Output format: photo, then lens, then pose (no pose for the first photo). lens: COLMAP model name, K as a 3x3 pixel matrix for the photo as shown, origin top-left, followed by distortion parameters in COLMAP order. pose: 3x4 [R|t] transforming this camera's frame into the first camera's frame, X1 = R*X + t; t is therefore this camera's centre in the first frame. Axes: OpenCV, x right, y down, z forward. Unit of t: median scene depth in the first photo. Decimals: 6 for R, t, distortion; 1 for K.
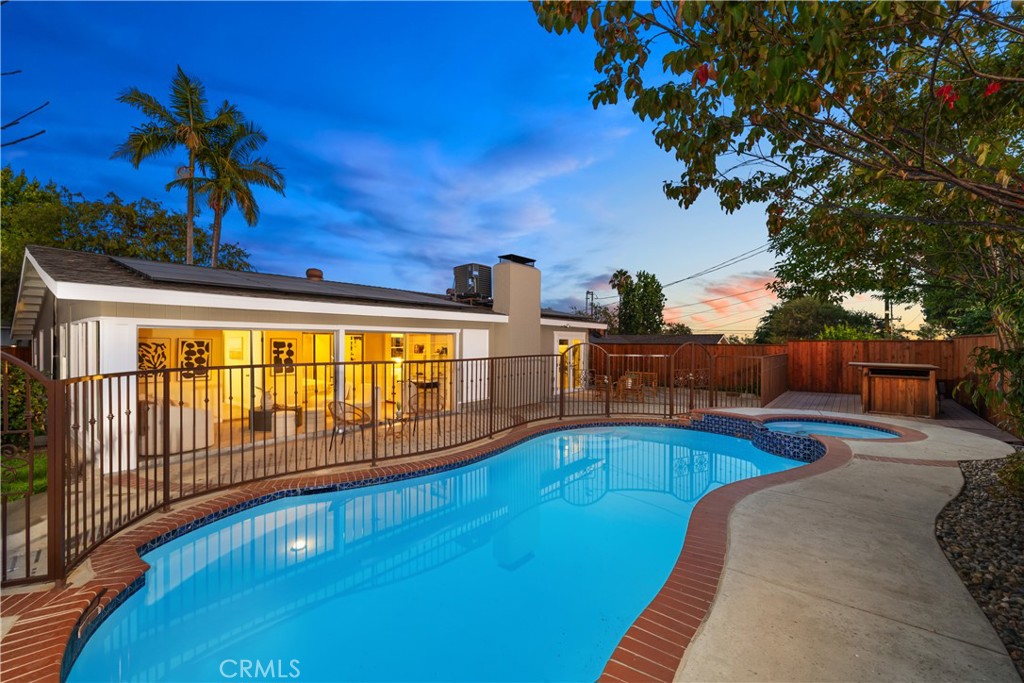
lens RADIAL K [[431.1, 0, 512.0], [0, 431.1, 341.5], [0, 0, 1]] dist [0.001985, -0.000007]
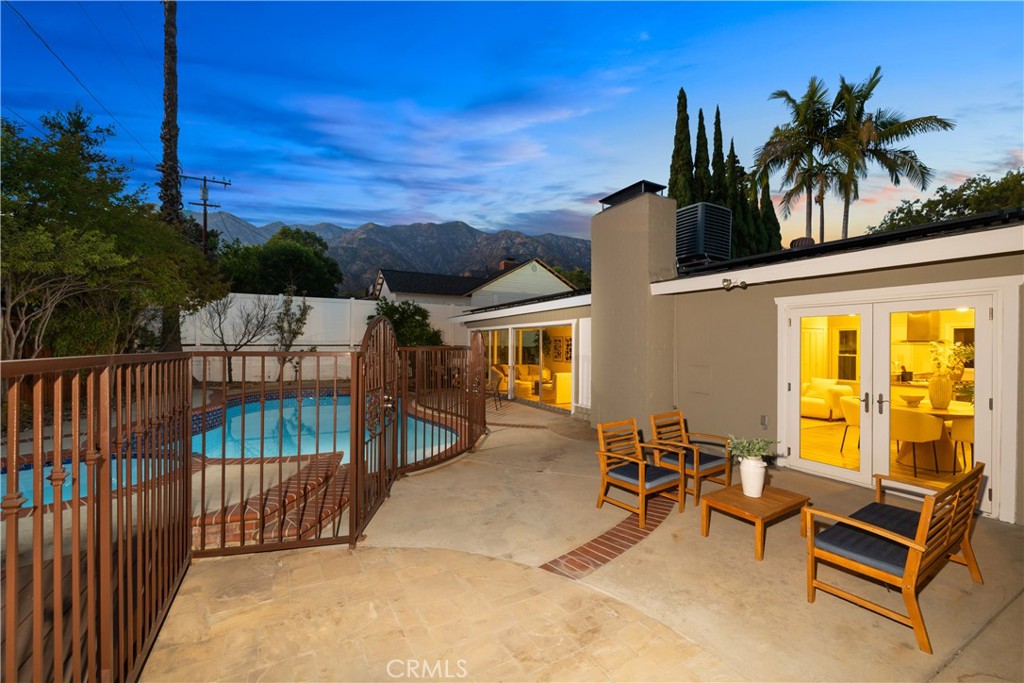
lens RADIAL K [[431.1, 0, 512.0], [0, 431.1, 341.5], [0, 0, 1]] dist [0.001985, -0.000007]
pose [[-0.400155, -0.014104, -0.916339, 0.776166], [-0.005640, 0.999901, -0.012927, 0.031620], [0.916430, -0.000005, -0.400195, 1.334836]]
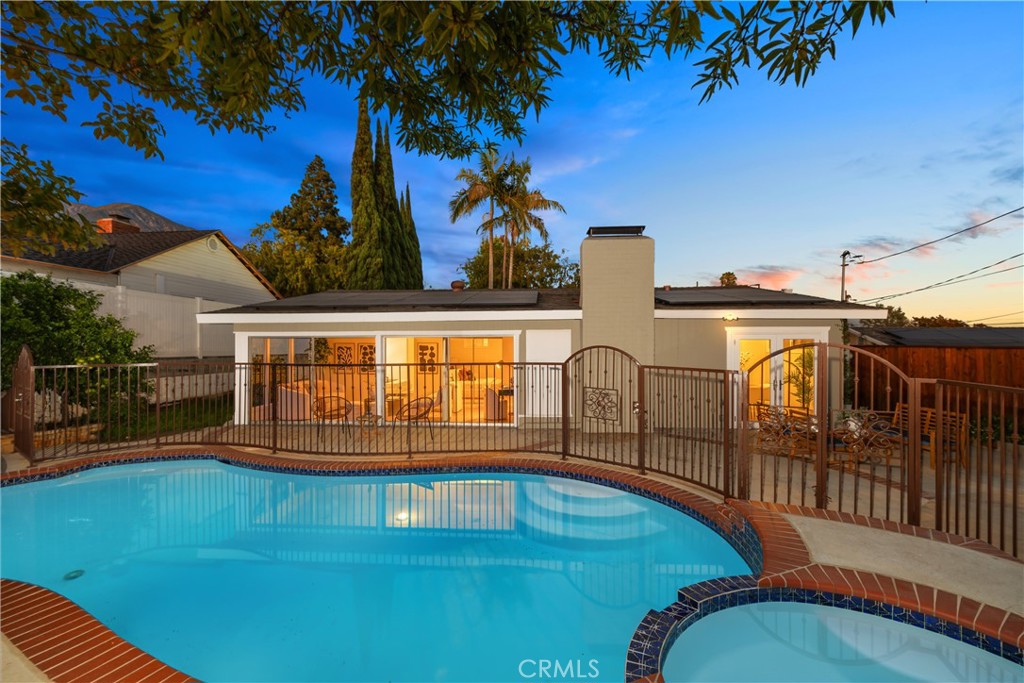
lens RADIAL K [[431.1, 0, 512.0], [0, 431.1, 341.5], [0, 0, 1]] dist [0.001985, -0.000007]
pose [[0.566191, -0.011075, -0.824200, 0.624004], [0.006926, 0.999938, -0.008678, 0.001908], [0.824245, -0.000795, 0.566233, 0.544832]]
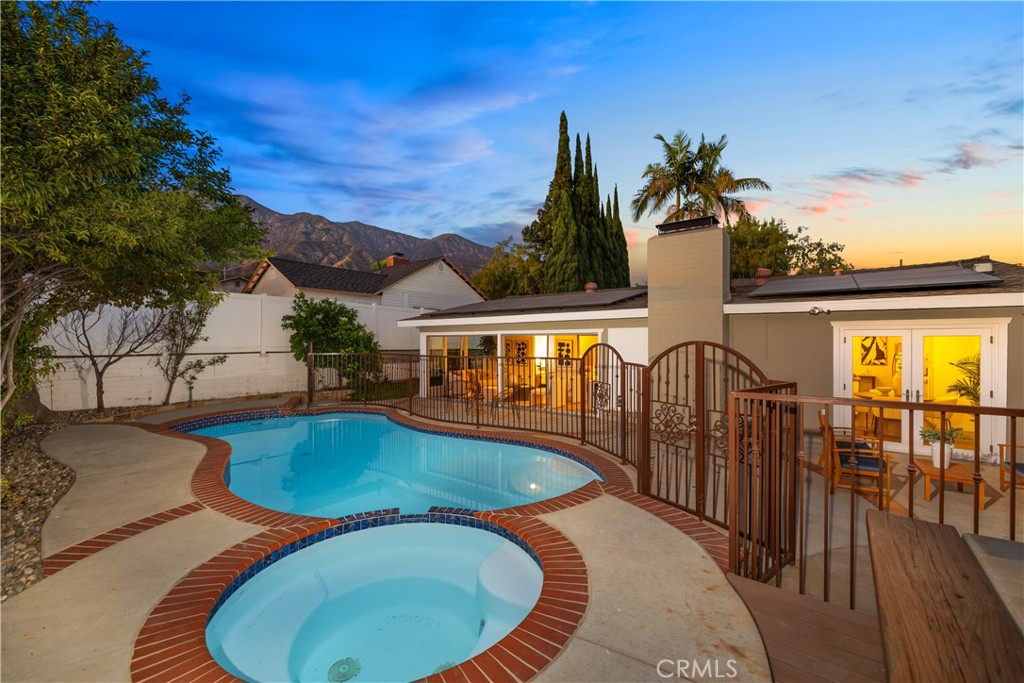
lens RADIAL K [[434.4, 0, 512.0], [0, 434.4, 341.5], [0, 0, 1]] dist [-0.000449, -0.000062]
pose [[0.015118, -0.003531, -0.999879, 0.874893], [0.003351, 0.999988, -0.003481, 0.002293], [0.999880, -0.003298, 0.015130, 0.861188]]
